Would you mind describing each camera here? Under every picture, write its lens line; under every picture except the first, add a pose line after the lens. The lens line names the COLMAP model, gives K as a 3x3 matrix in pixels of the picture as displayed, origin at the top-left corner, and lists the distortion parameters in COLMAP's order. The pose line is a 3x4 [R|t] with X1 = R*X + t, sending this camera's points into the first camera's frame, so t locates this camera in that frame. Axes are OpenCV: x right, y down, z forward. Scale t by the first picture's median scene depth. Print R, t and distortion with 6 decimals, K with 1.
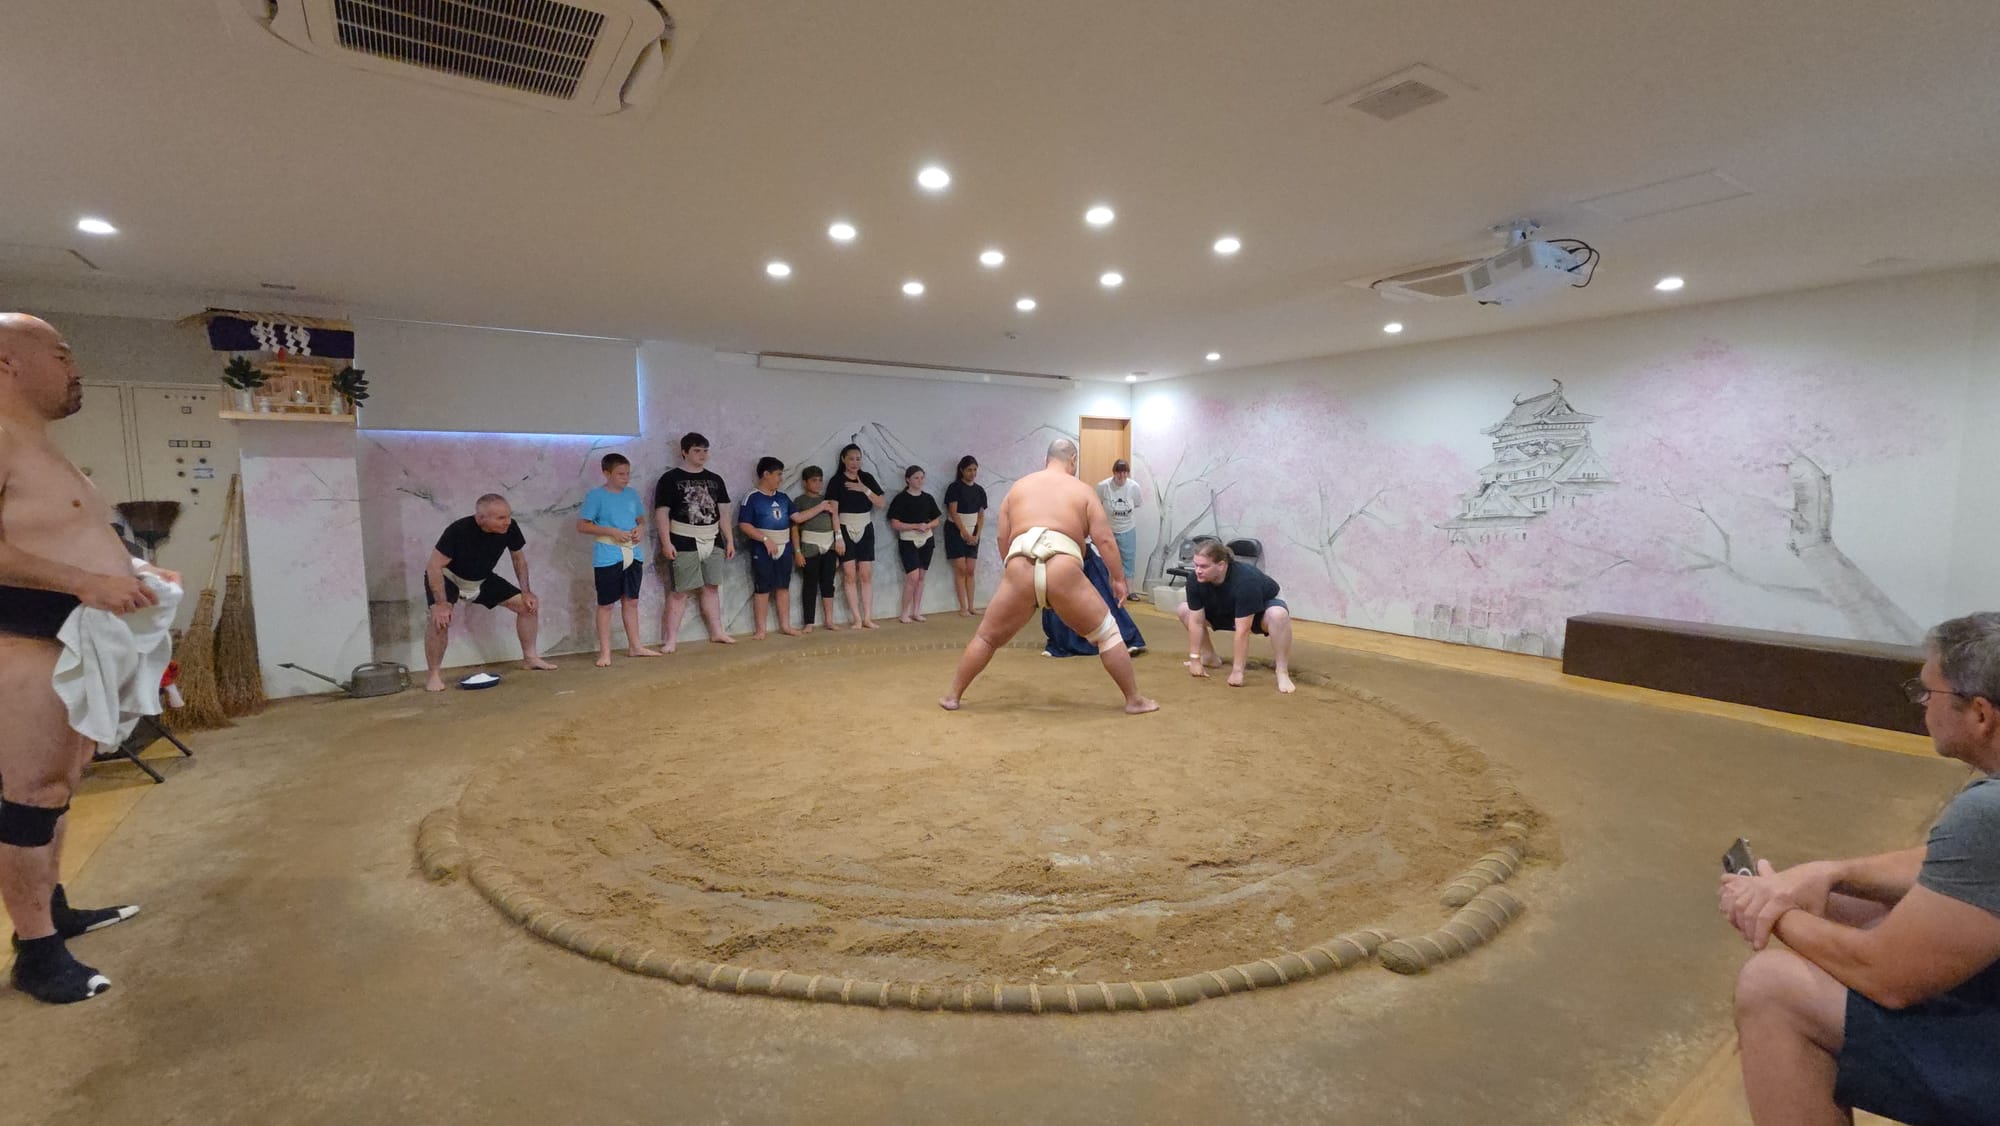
lens RADIAL K [[839.0, 0, 998.4], [0, 839.0, 557.2], [0, 0, 1]] dist [0.022924, -0.011139]
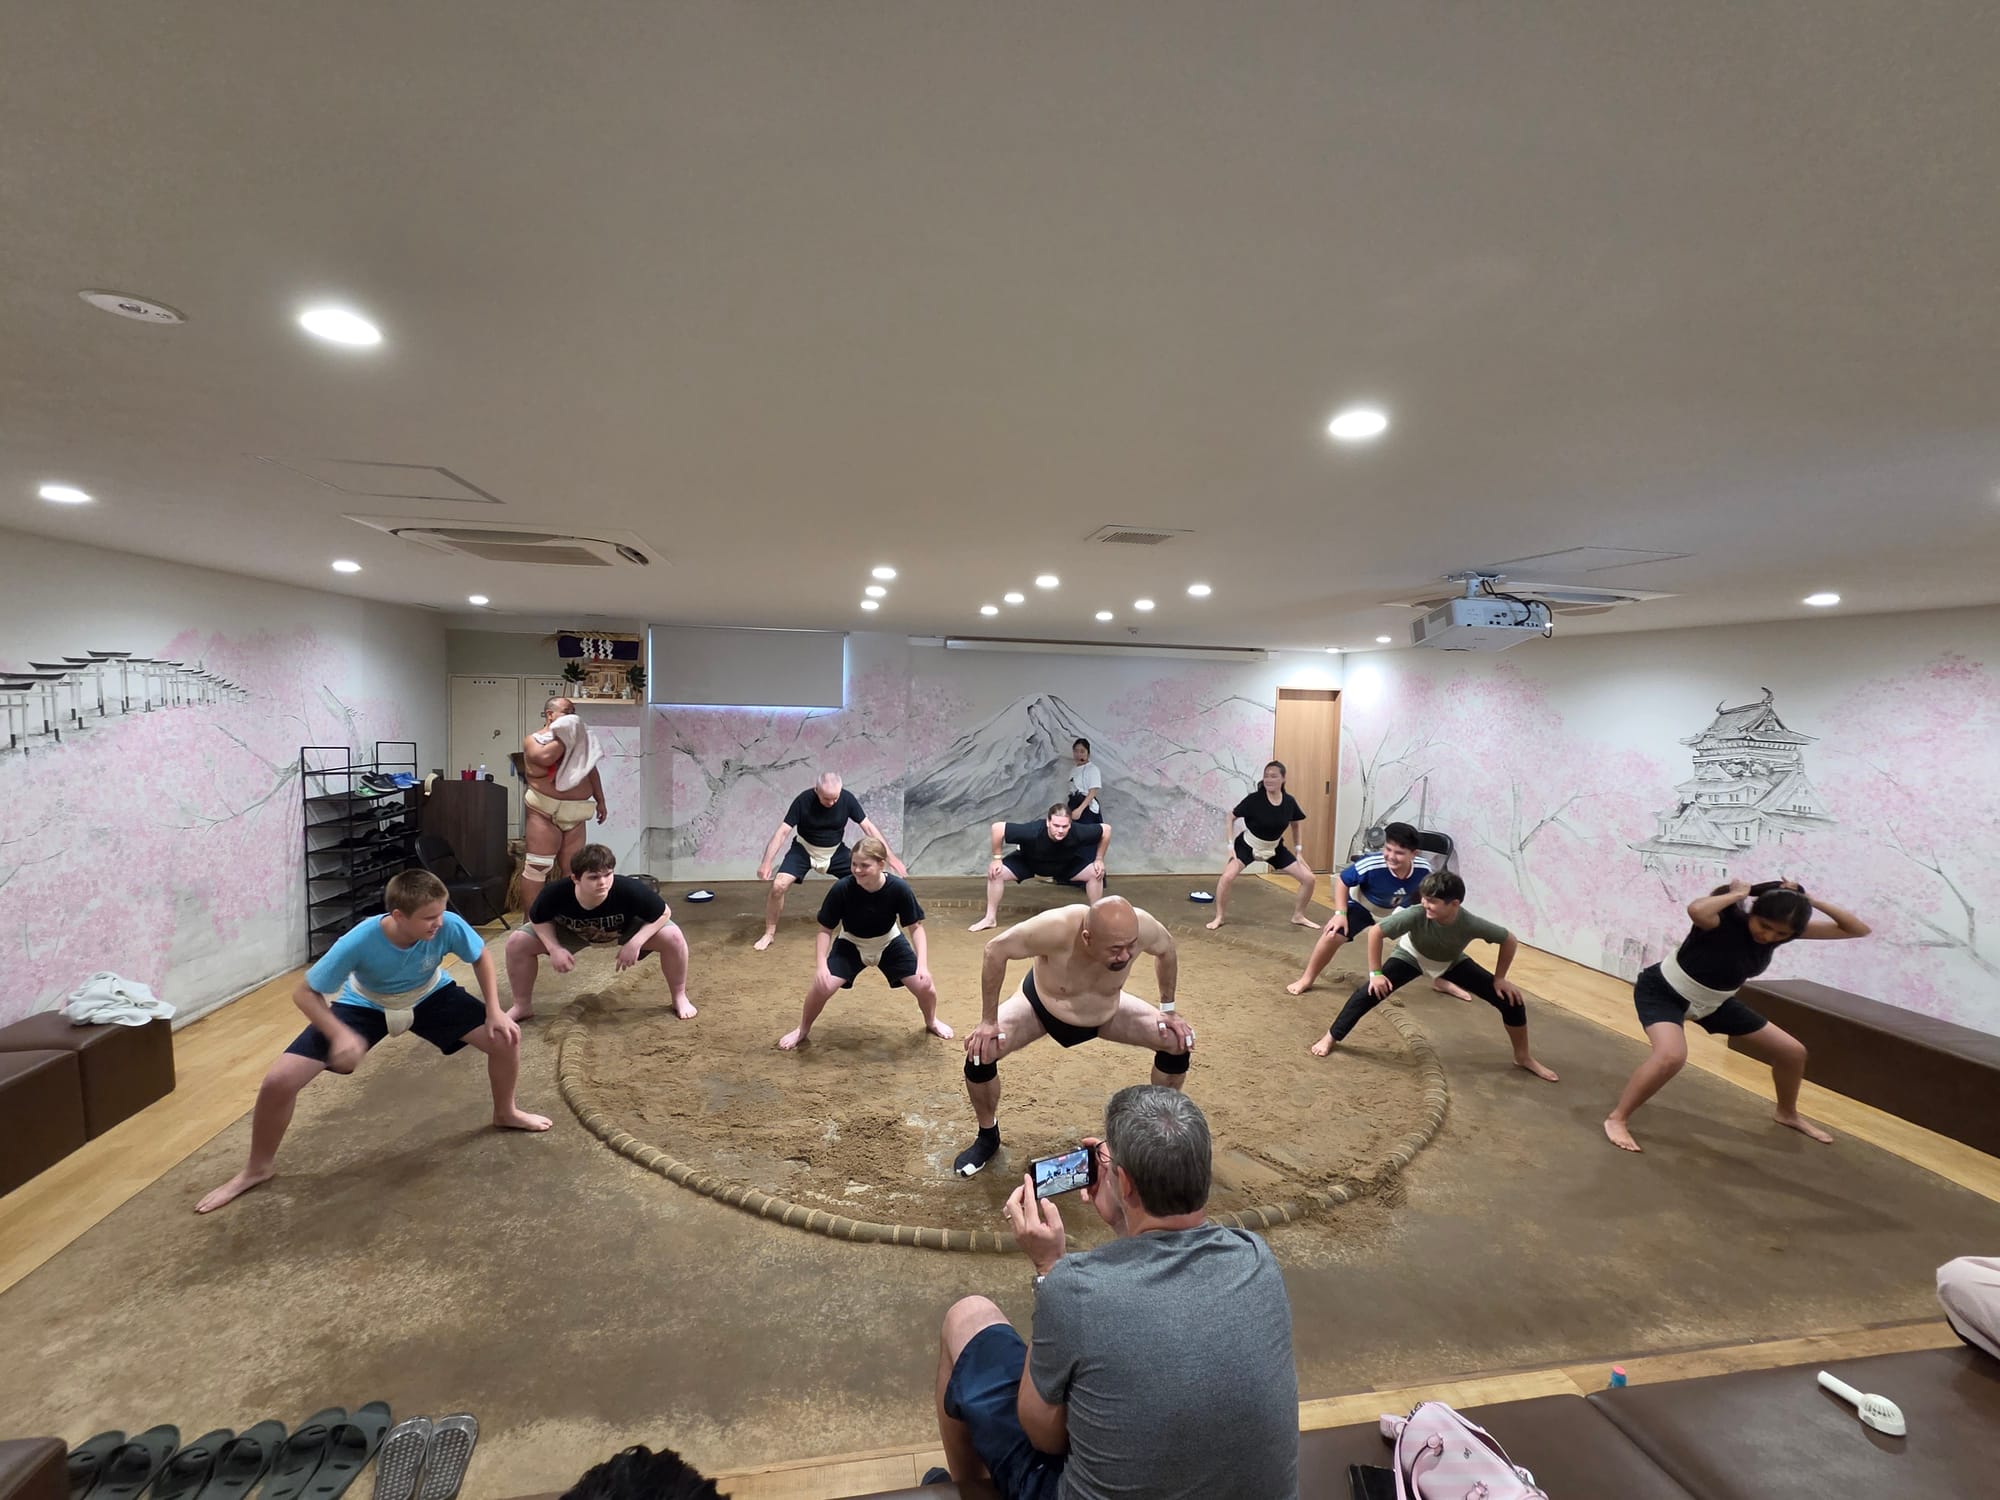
lens RADIAL K [[874.8, 0, 1004.4], [0, 874.8, 740.5], [0, 0, 1]] dist [0.000196, 0.003650]
pose [[0.915405, 0.052838, -0.399052, 0.357760], [-0.070538, 0.997064, -0.029790, -0.089725], [0.396306, 0.055418, 0.916444, -0.085298]]
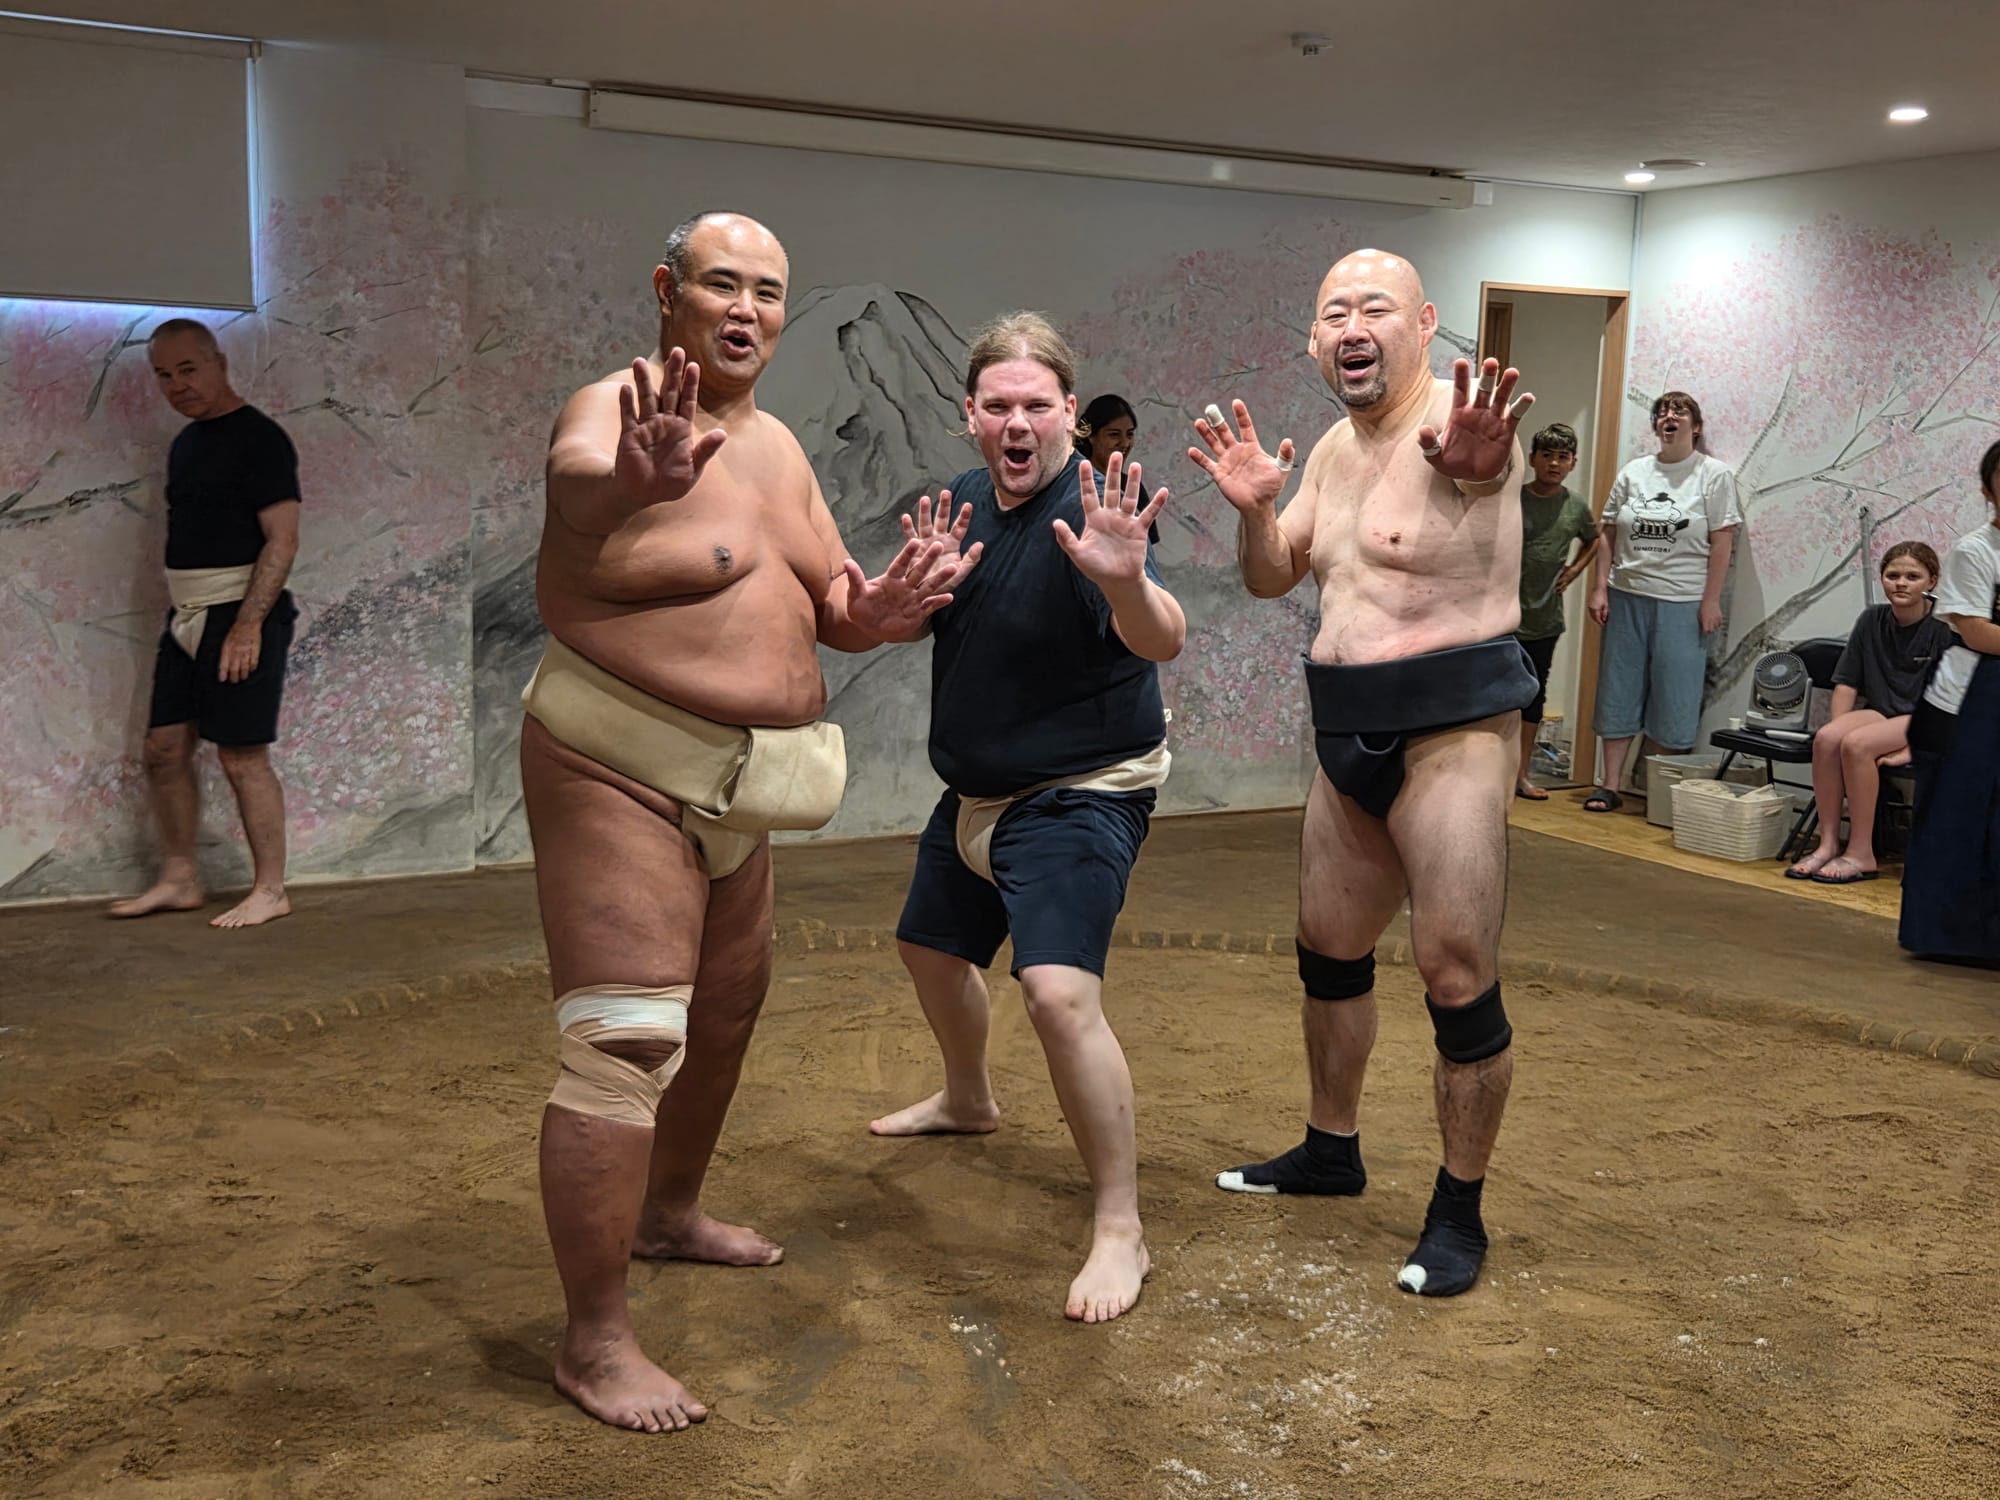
lens RADIAL K [[2094.2, 0, 1006.8], [0, 2094.2, 755.3], [0, 0, 1]] dist [0.096941, -0.109680]
pose [[0.993805, 0.047966, -0.100251, -0.005340], [-0.041944, 0.997235, 0.061337, -0.028077], [0.102916, -0.056752, 0.993070, 0.142563]]
